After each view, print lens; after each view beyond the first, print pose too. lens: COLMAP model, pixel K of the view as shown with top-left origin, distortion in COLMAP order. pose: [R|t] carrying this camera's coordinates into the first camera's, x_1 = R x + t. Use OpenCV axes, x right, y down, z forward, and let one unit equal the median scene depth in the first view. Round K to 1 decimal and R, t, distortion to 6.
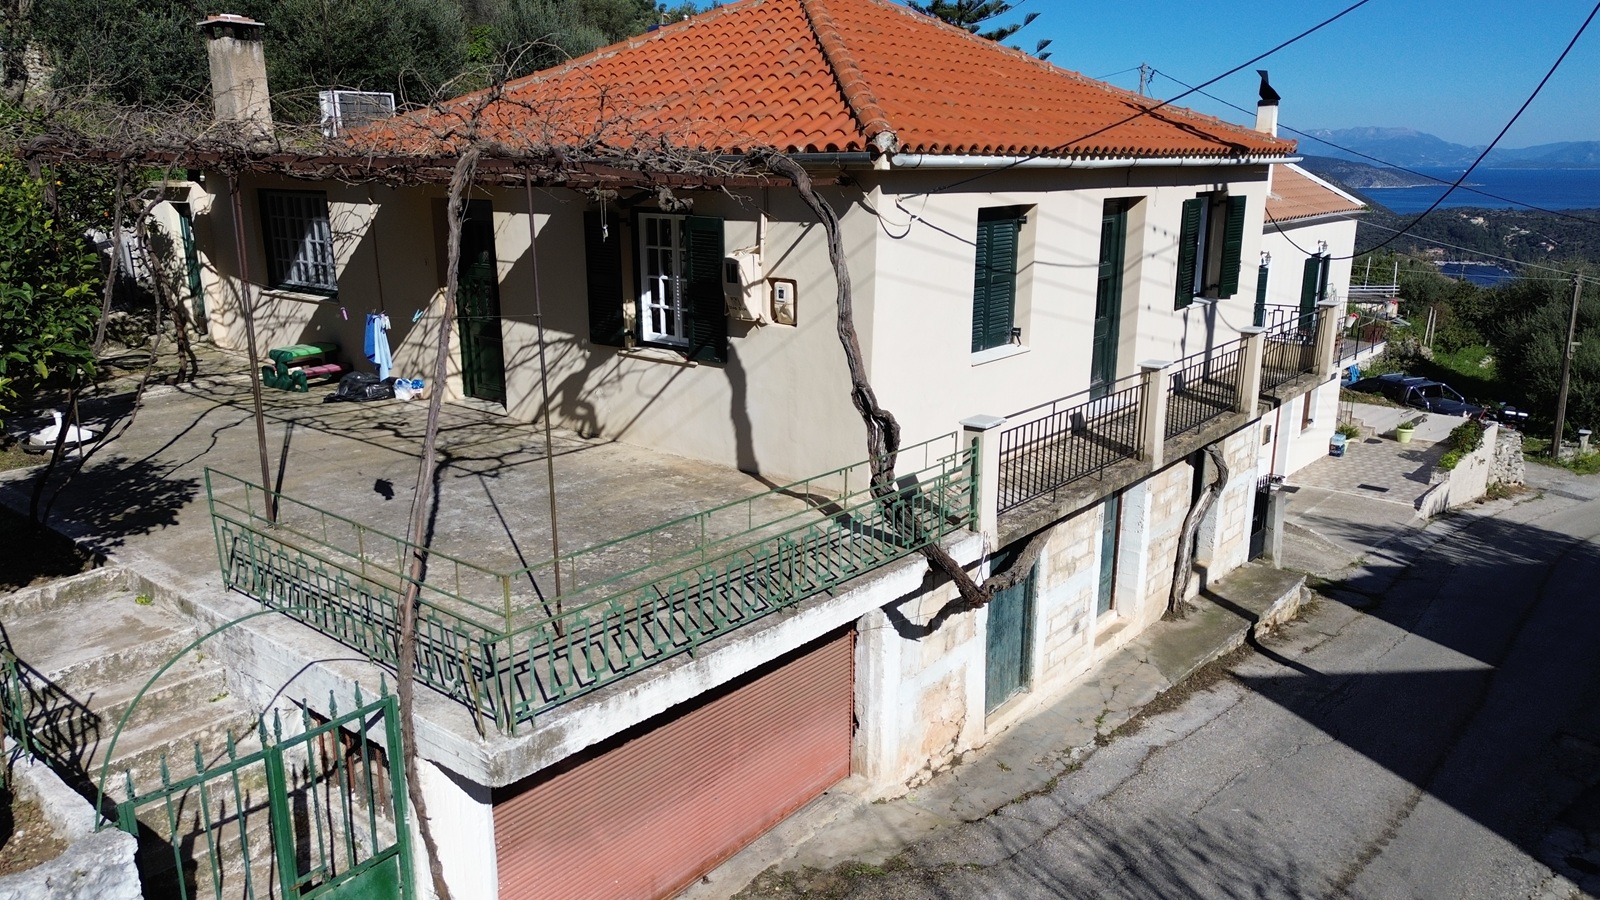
lens RADIAL K [[1127.1, 0, 797.2], [0, 1127.1, 458.0], [0, 0, 1]] dist [0.083101, -0.073435]
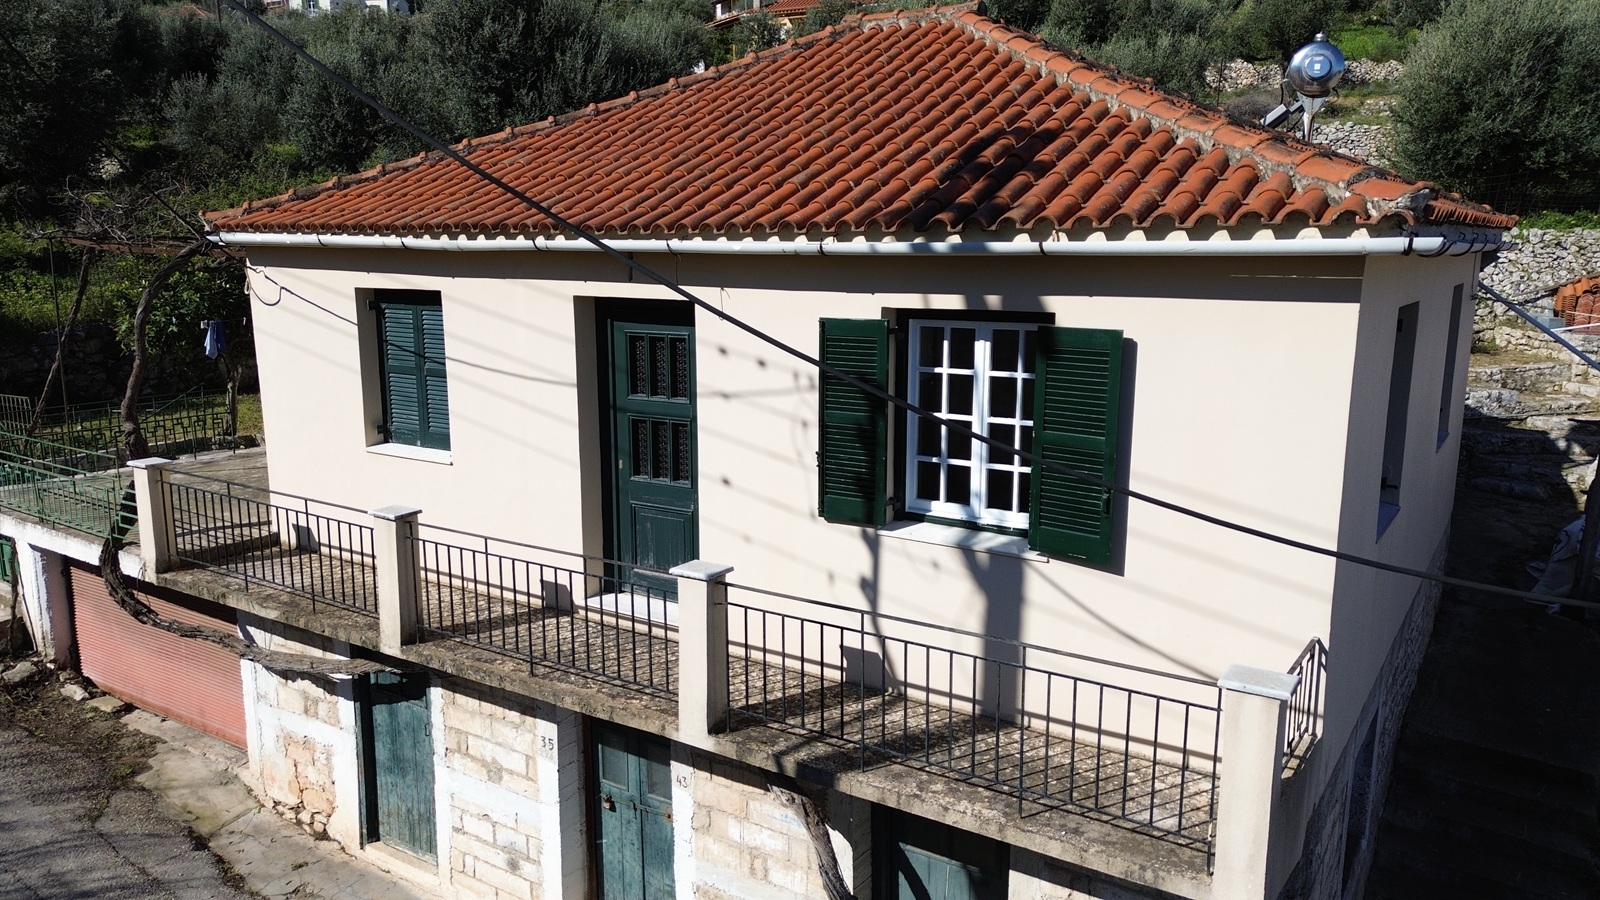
lens RADIAL K [[1127.1, 0, 797.2], [0, 1127.1, 458.0], [0, 0, 1]] dist [0.083101, -0.073435]
pose [[0.116454, 0.182195, -0.976342, 1.041264], [-0.260776, 0.954150, 0.146949, -0.285475], [0.958350, 0.237494, 0.158627, 1.103571]]
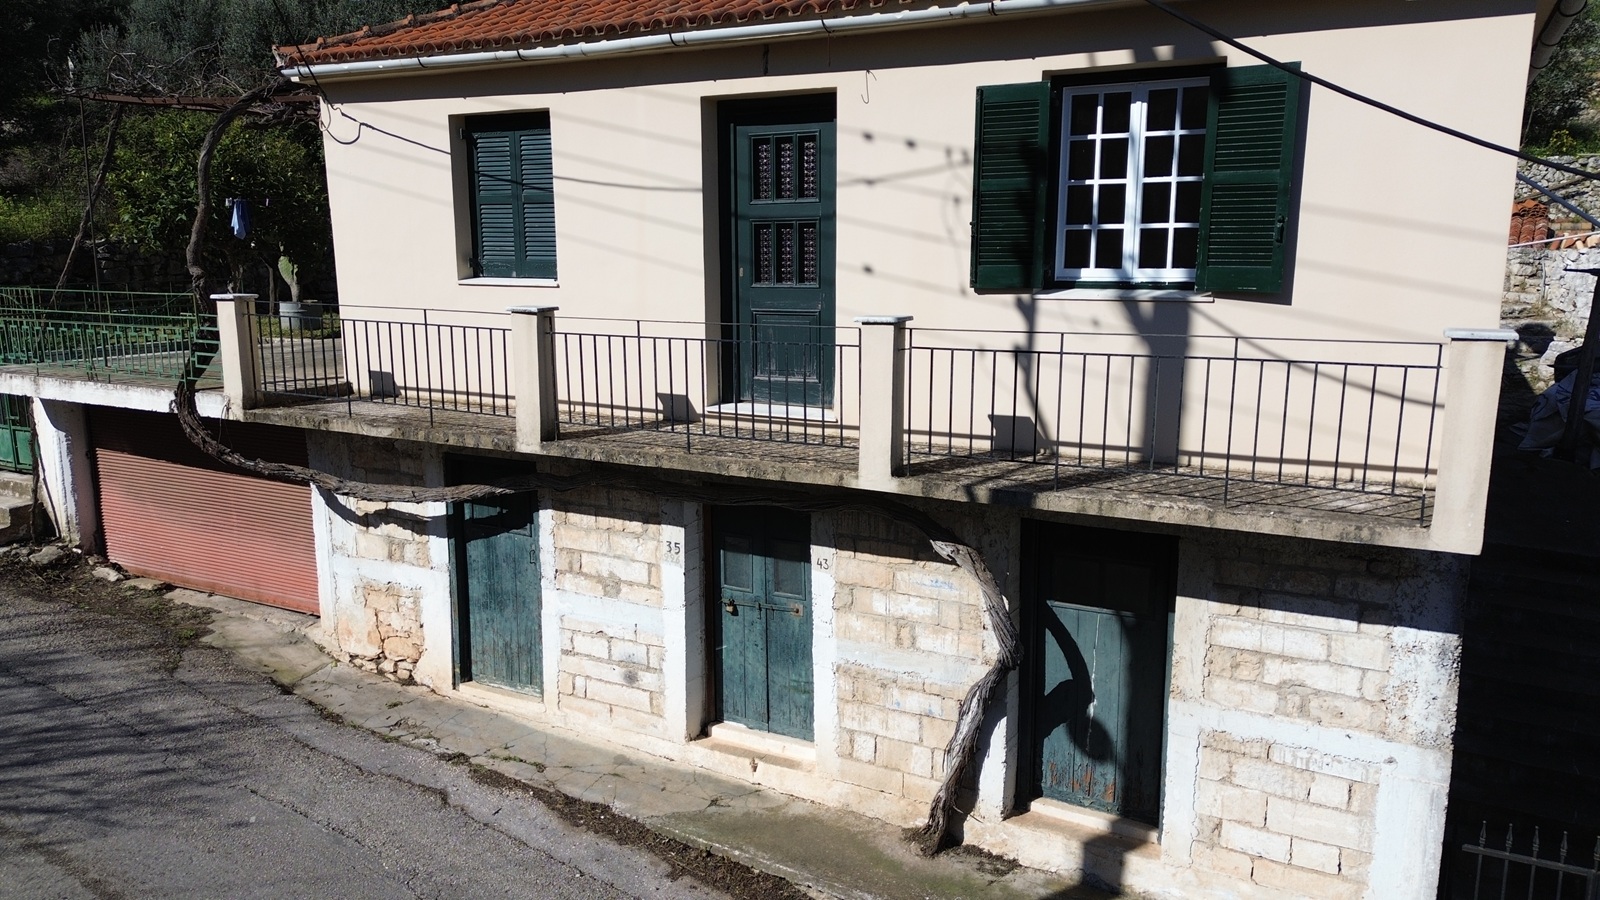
lens RADIAL K [[1127.1, 0, 797.2], [0, 1127.1, 458.0], [0, 0, 1]] dist [0.083101, -0.073435]
pose [[0.203569, 0.181051, -0.962175, 1.064499], [-0.254741, 0.958699, 0.126501, -0.123702], [0.945339, 0.219354, 0.241283, 0.987712]]
